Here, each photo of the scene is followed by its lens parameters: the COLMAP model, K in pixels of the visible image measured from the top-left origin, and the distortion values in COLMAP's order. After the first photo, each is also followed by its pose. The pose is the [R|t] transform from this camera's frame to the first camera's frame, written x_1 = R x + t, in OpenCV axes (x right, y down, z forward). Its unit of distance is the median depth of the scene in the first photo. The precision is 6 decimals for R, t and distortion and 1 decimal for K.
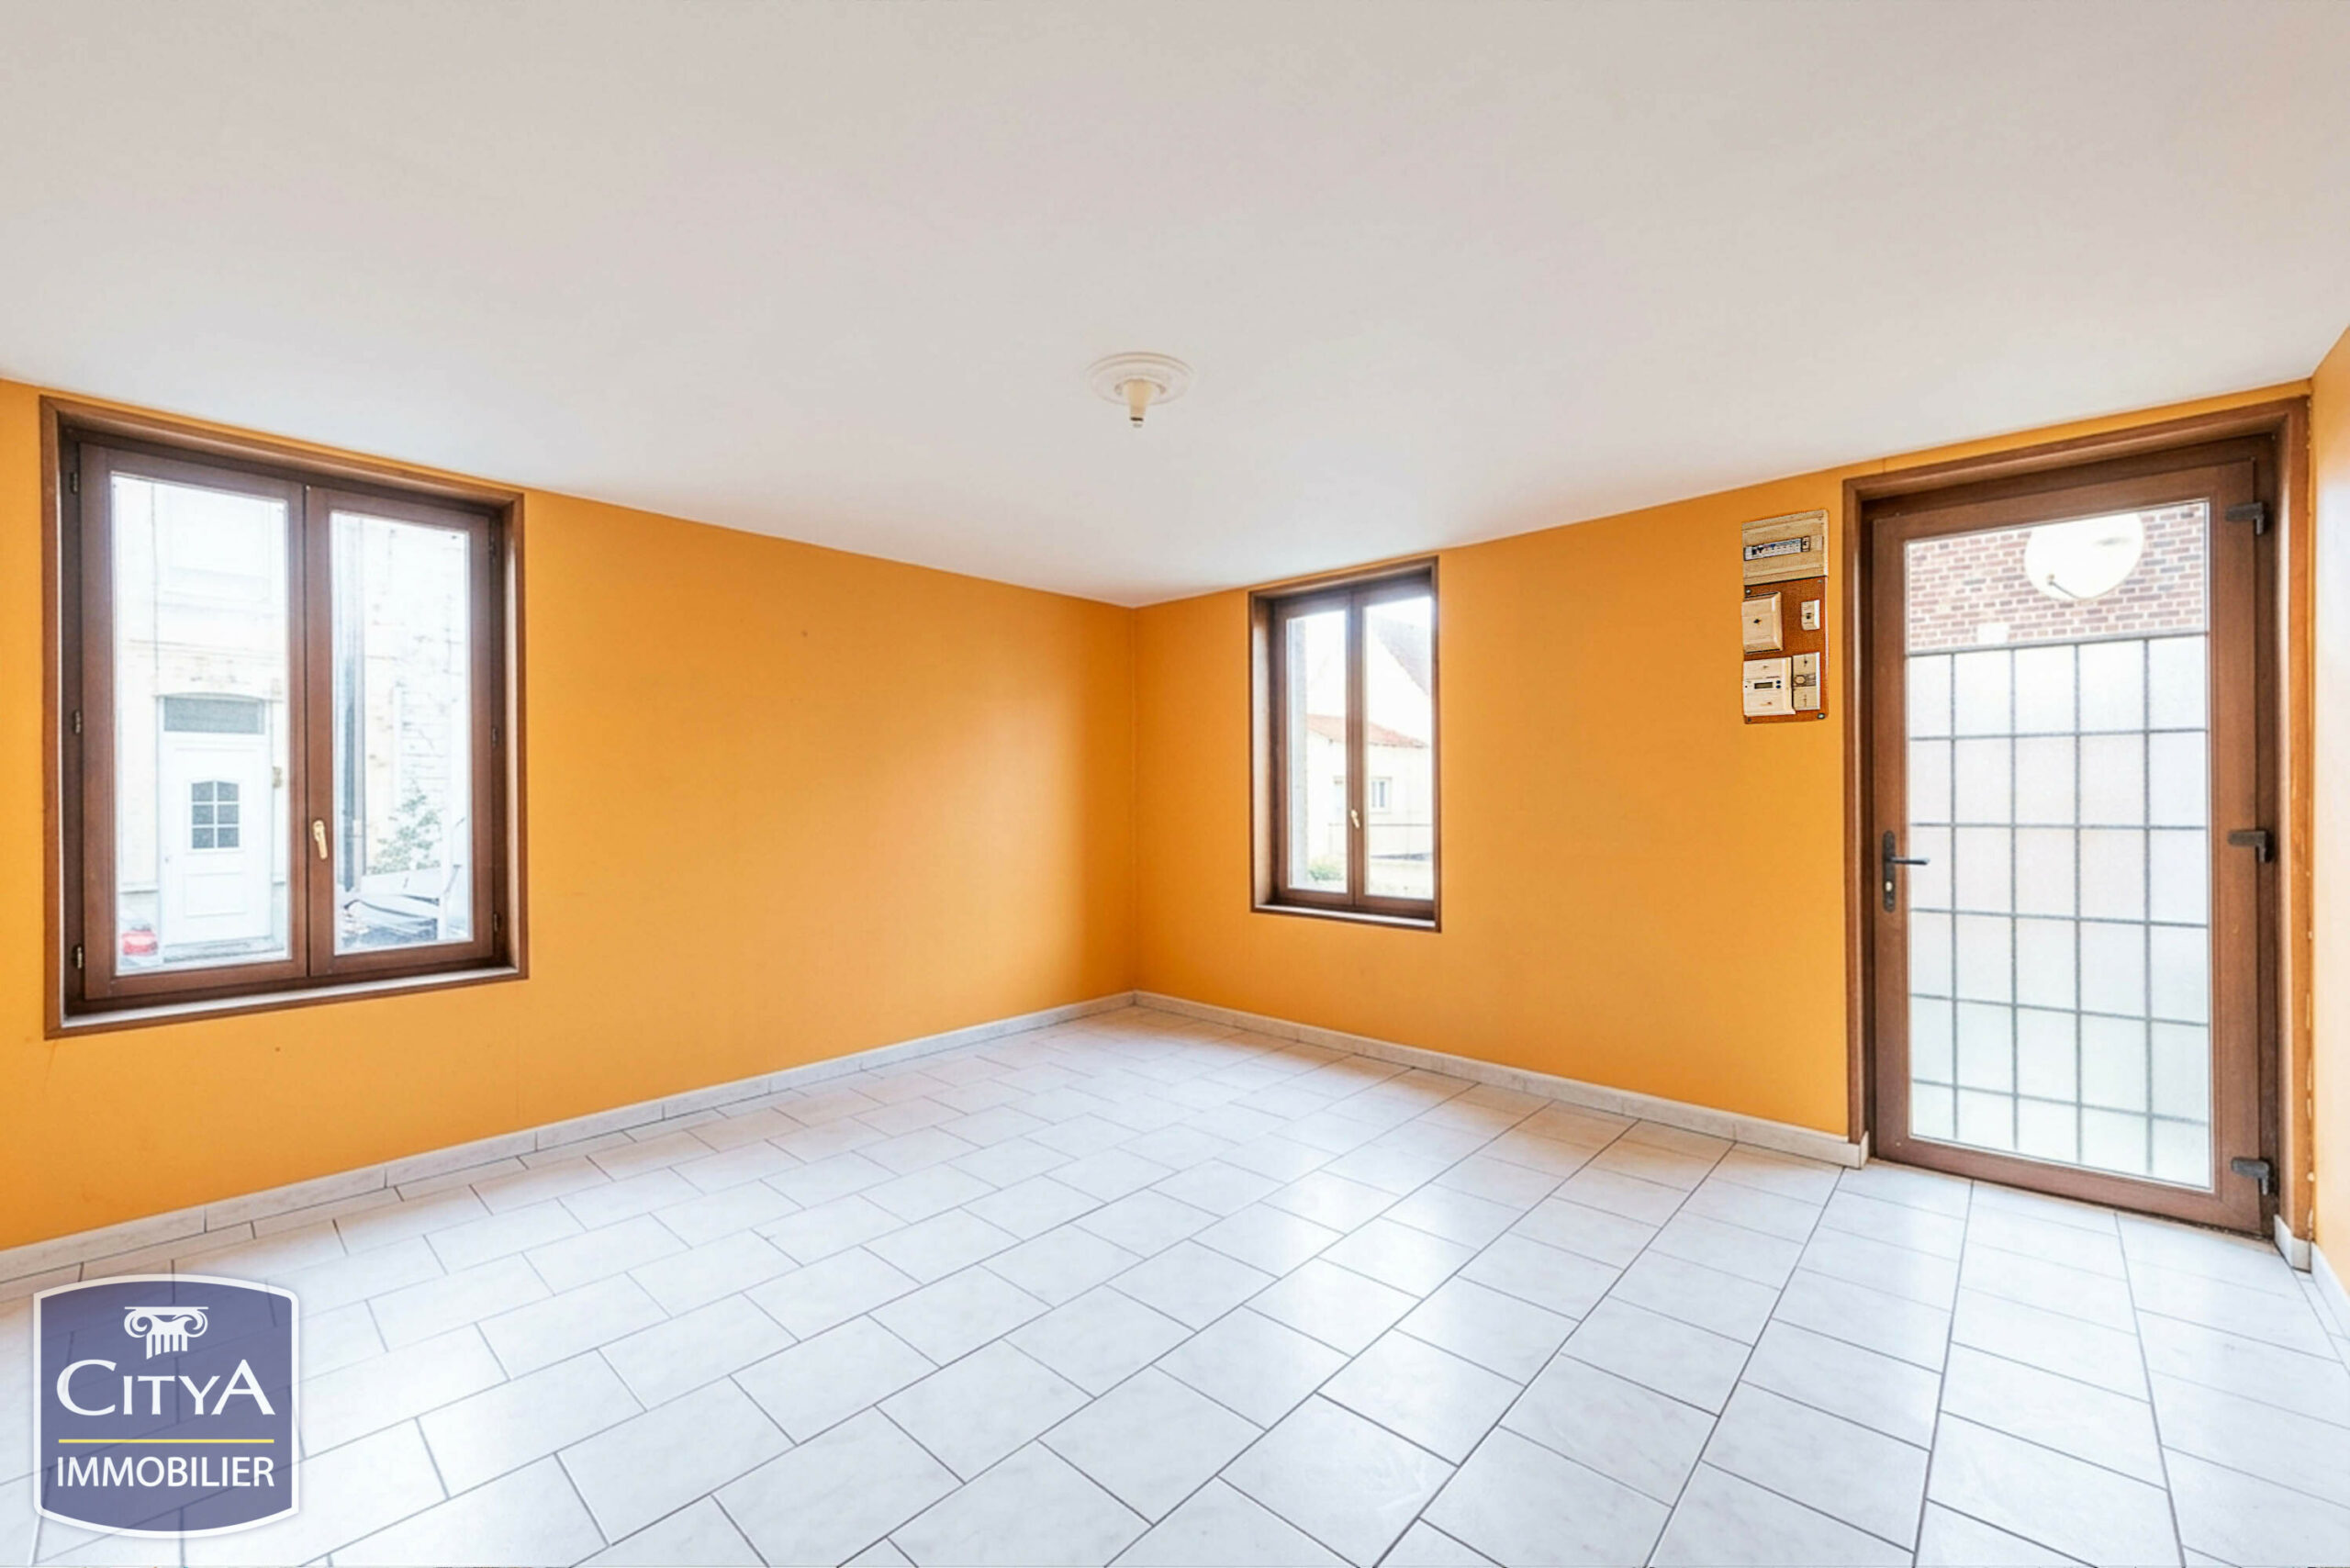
lens RADIAL K [[976.6, 0, 1173.6], [0, 976.6, 788.6], [0, 0, 1]] dist [-0.002956, -0.000354]
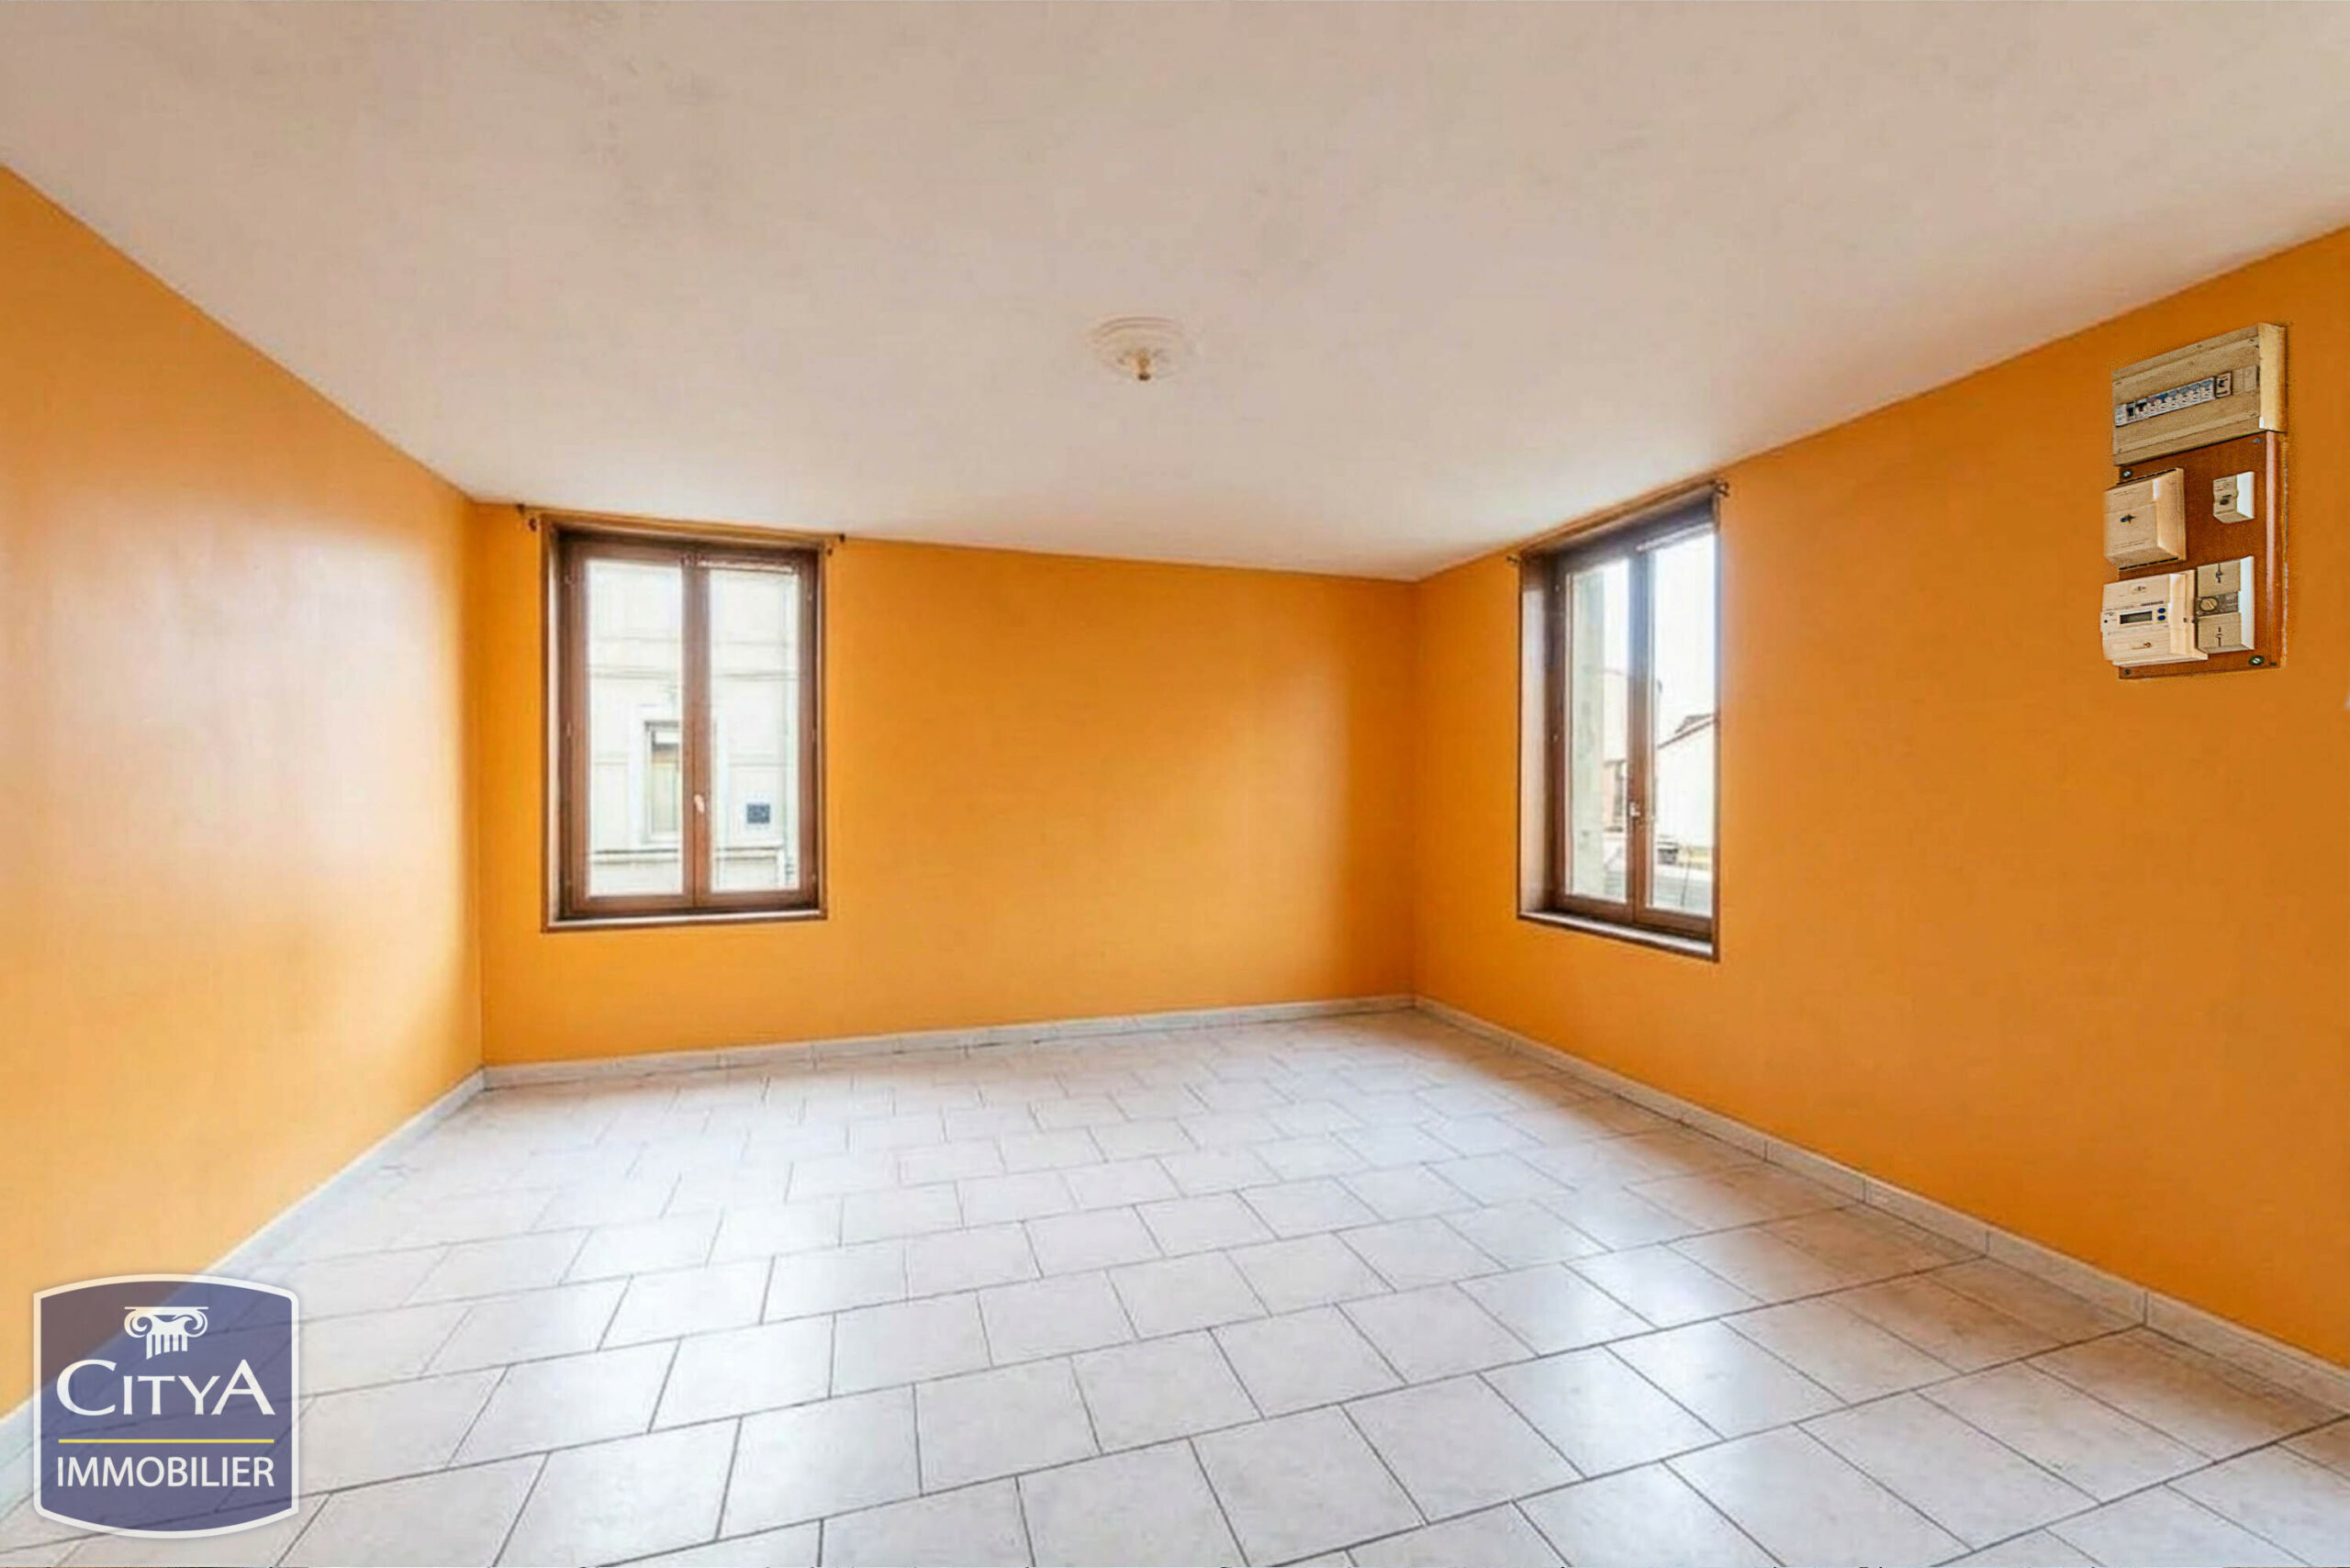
lens RADIAL K [[1022.9, 0, 1175.2], [0, 1022.9, 775.0], [0, 0, 1]] dist [0.000459, -0.000158]
pose [[0.857669, 0.005266, -0.514175, 0.399676], [-0.006568, 0.999978, -0.000713, 0.002254], [0.514160, 0.003989, 0.857685, 0.096902]]
